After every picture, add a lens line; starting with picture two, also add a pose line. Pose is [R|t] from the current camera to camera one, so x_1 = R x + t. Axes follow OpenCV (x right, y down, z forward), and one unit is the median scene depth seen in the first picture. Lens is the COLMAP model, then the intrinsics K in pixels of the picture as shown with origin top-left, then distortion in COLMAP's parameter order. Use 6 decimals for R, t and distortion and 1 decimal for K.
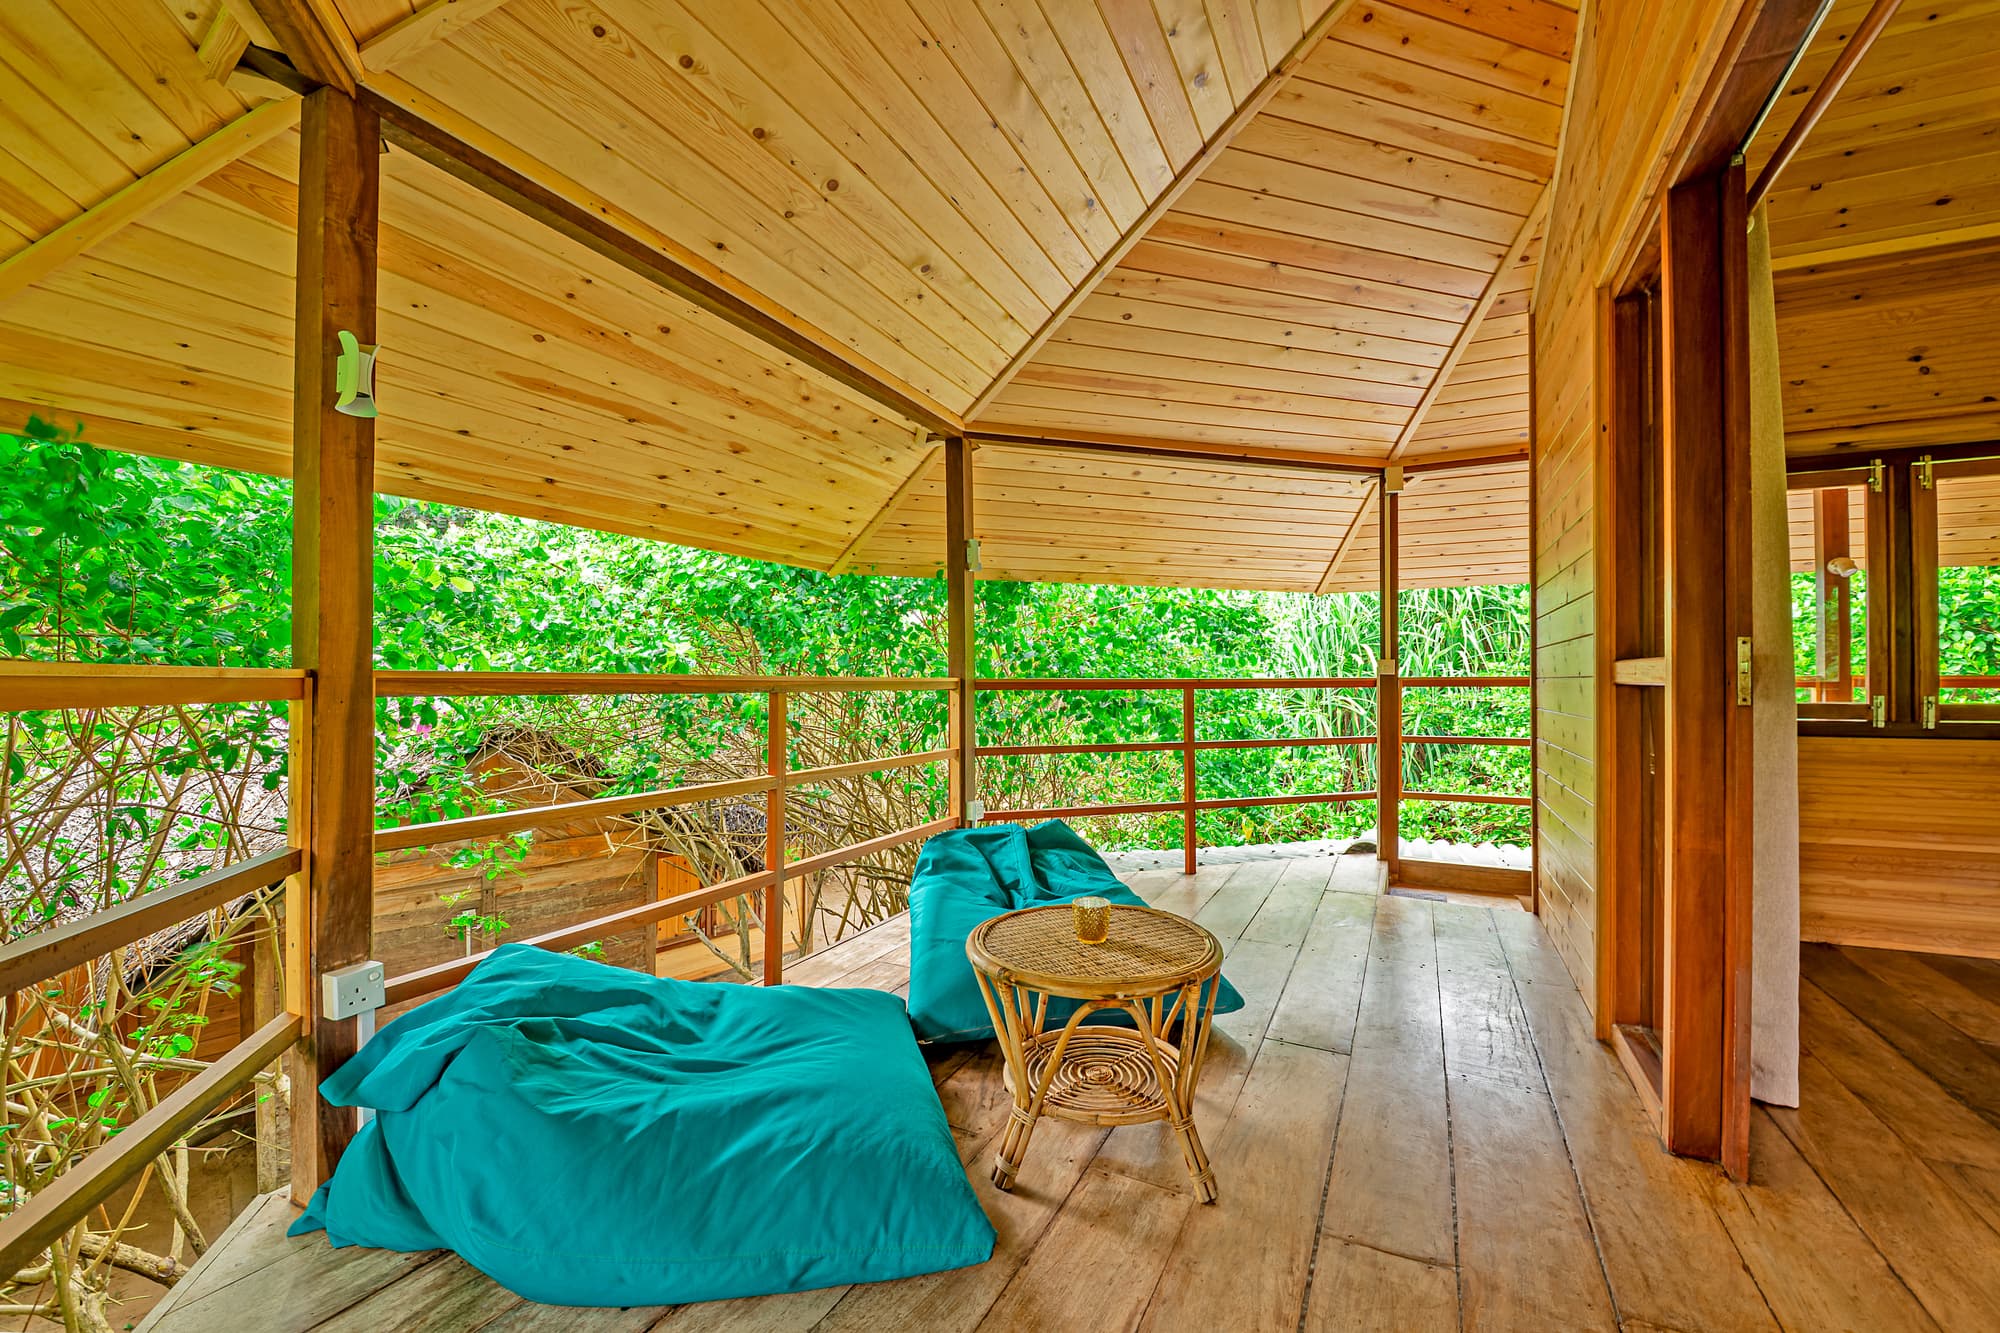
lens RADIAL K [[799.2, 0, 1000.0], [0, 799.2, 666.5], [0, 0, 1]] dist [0.000065, -0.000048]
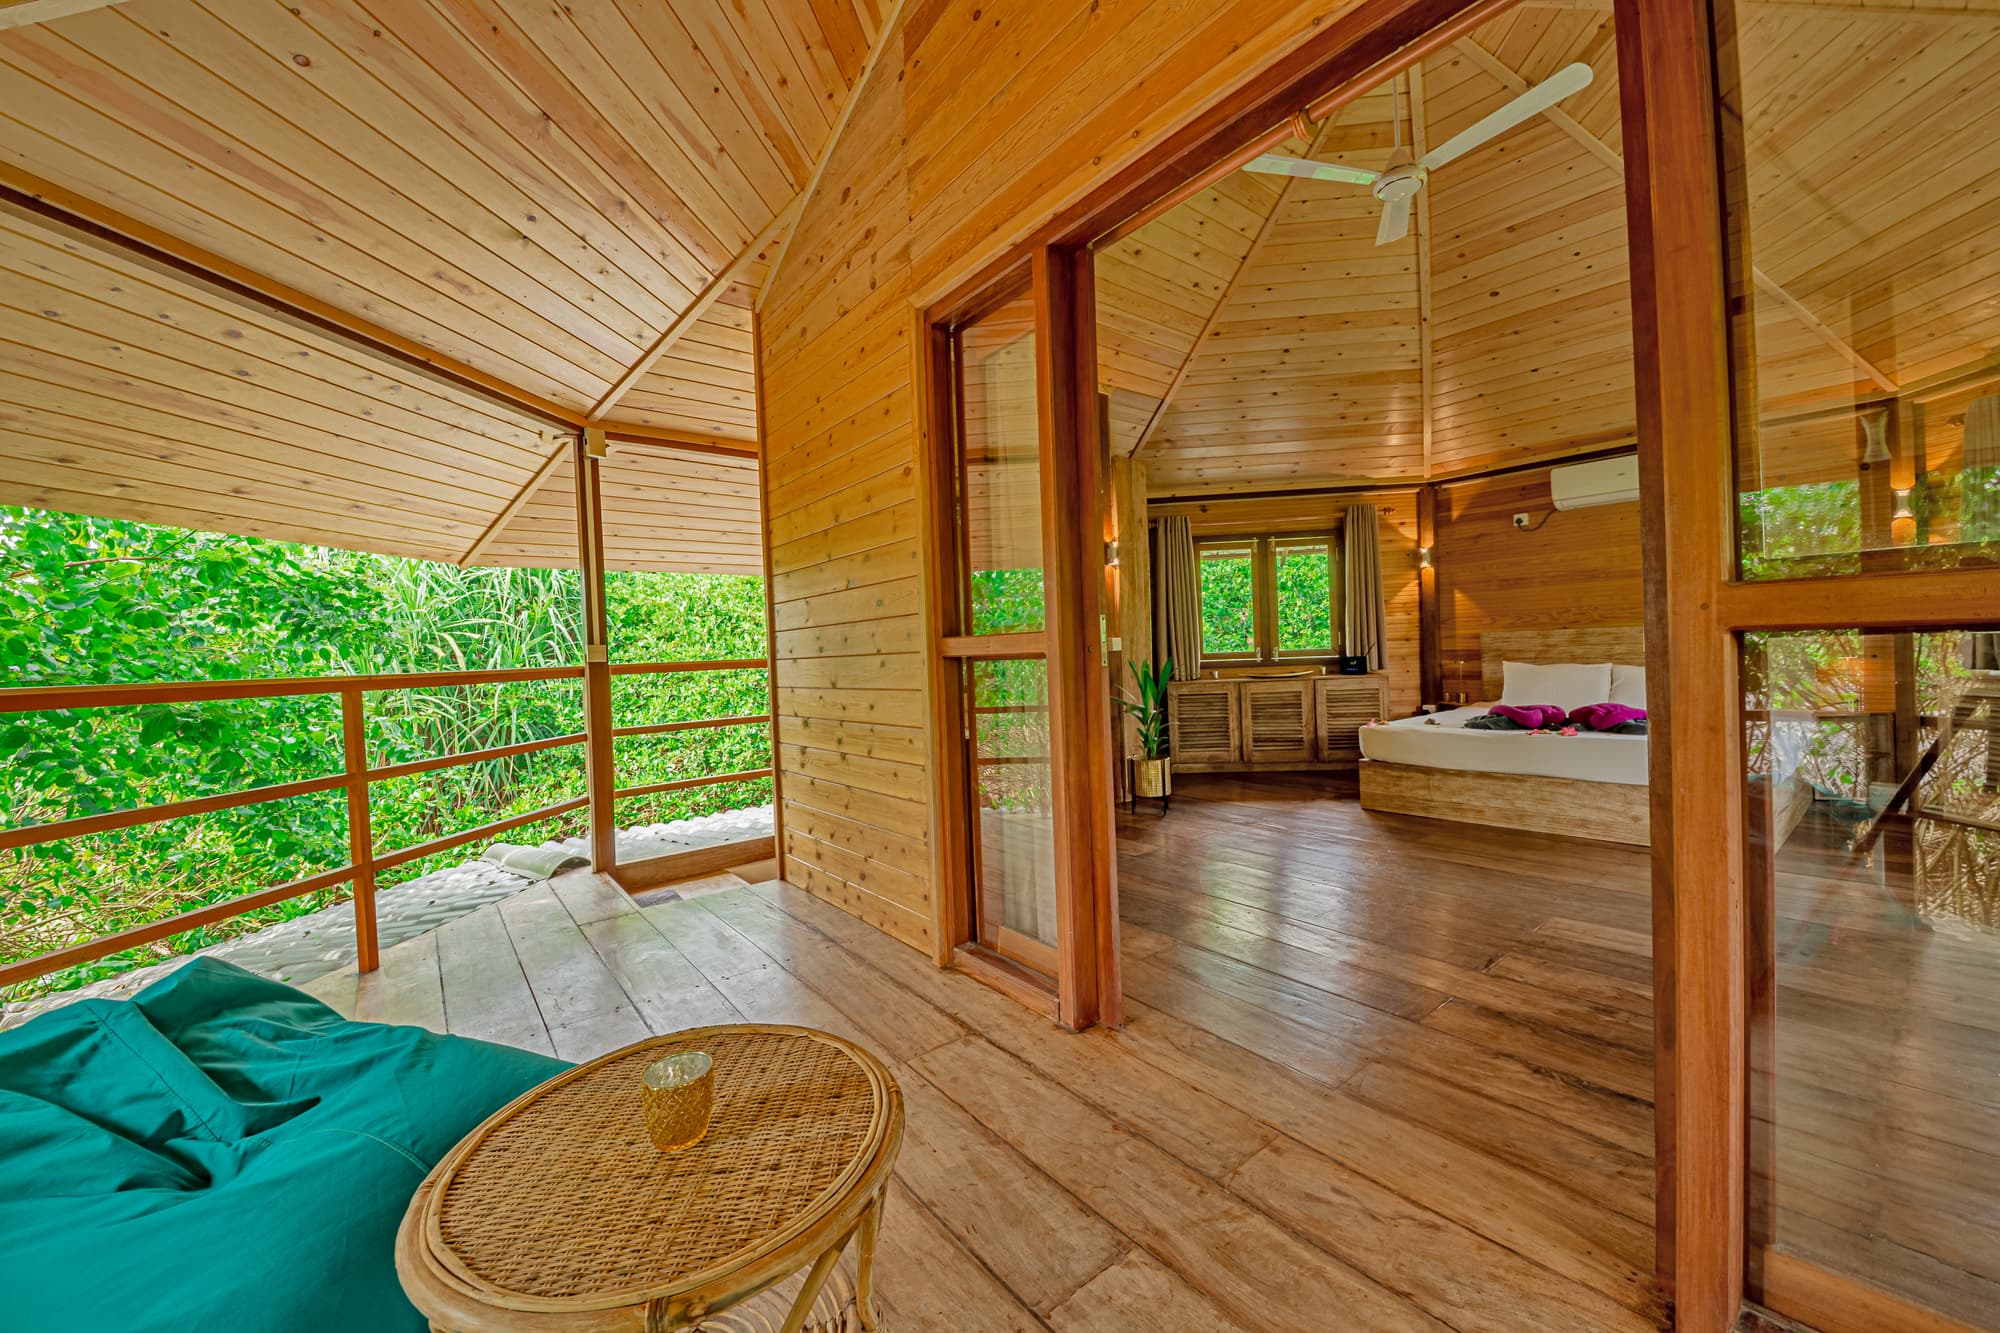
lens RADIAL K [[774.0, 0, 999.5], [0, 774.0, 656.1], [0, 0, 1]] dist [0.000480, -0.008521]
pose [[0.412967, -0.020549, 0.910514, -0.112030], [0.024942, 0.999626, 0.011248, 0.005365], [-0.910404, 0.018065, 0.413325, 0.240360]]
